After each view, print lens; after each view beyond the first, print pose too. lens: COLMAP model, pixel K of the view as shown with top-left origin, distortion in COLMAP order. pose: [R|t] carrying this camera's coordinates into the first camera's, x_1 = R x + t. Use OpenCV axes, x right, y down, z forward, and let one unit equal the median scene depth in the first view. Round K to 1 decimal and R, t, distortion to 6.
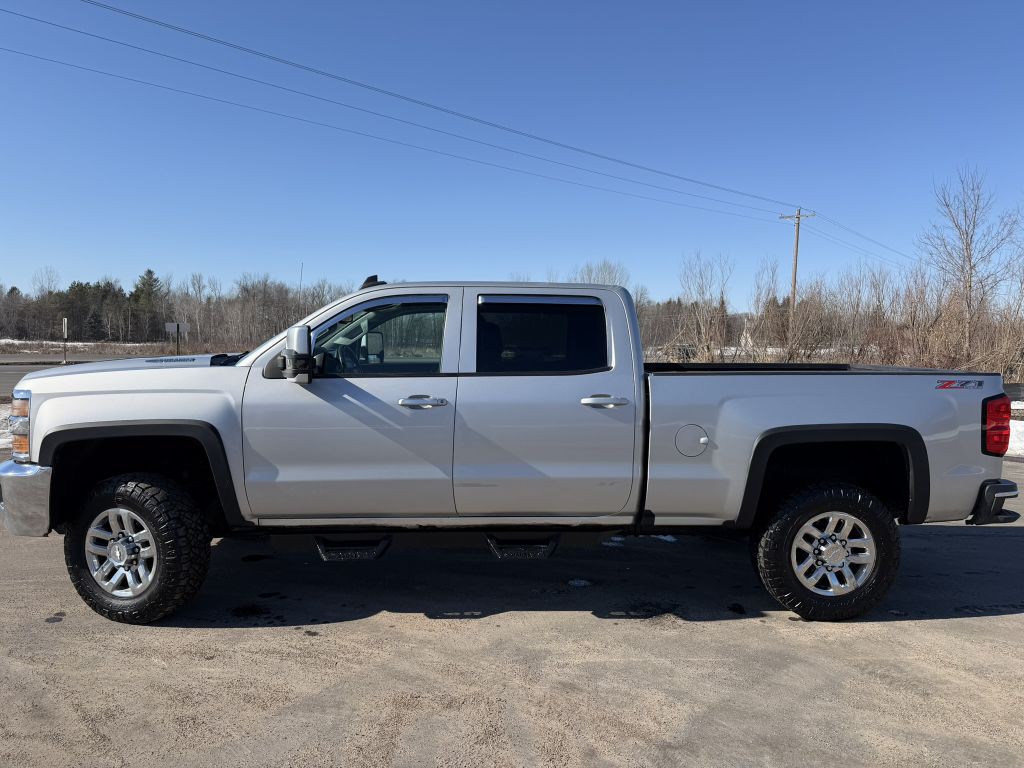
lens RADIAL K [[720.4, 0, 512.0], [0, 720.4, 384.0], [0, 0, 1]] dist [0.038944, -0.044155]
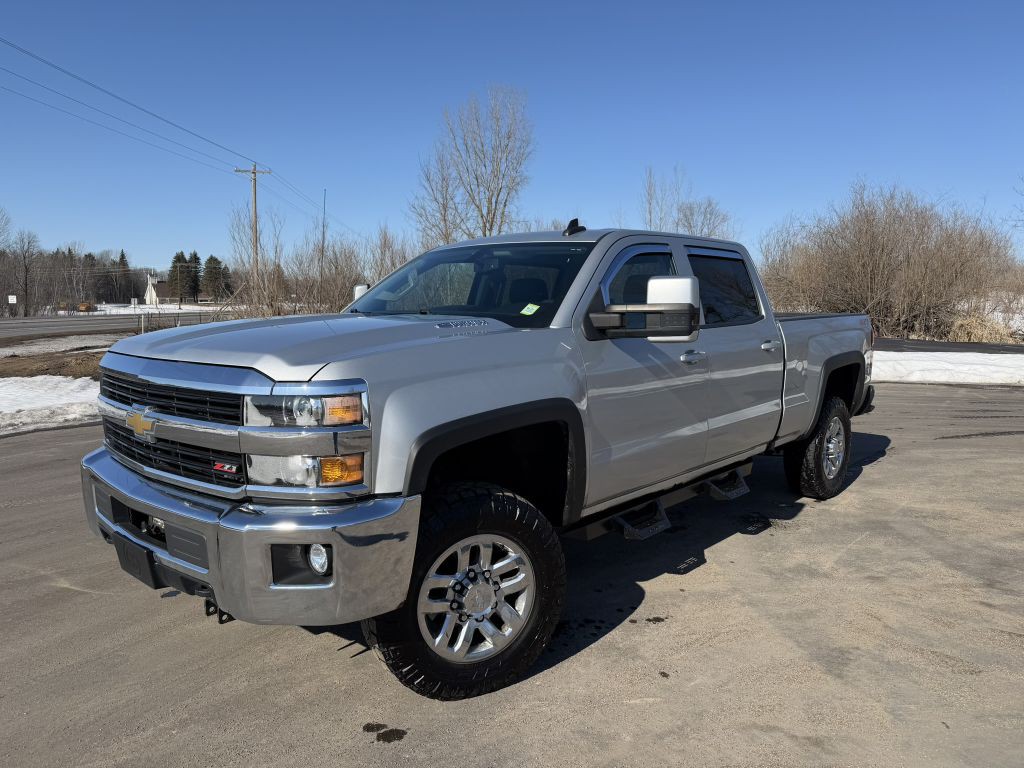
lens RADIAL K [[720.4, 0, 512.0], [0, 720.4, 384.0], [0, 0, 1]] dist [0.038944, -0.044155]
pose [[0.703218, -0.091155, 0.705106, -0.993643], [0.049647, 0.995622, 0.079199, -0.027826], [-0.709238, -0.020688, 0.704665, 0.490412]]
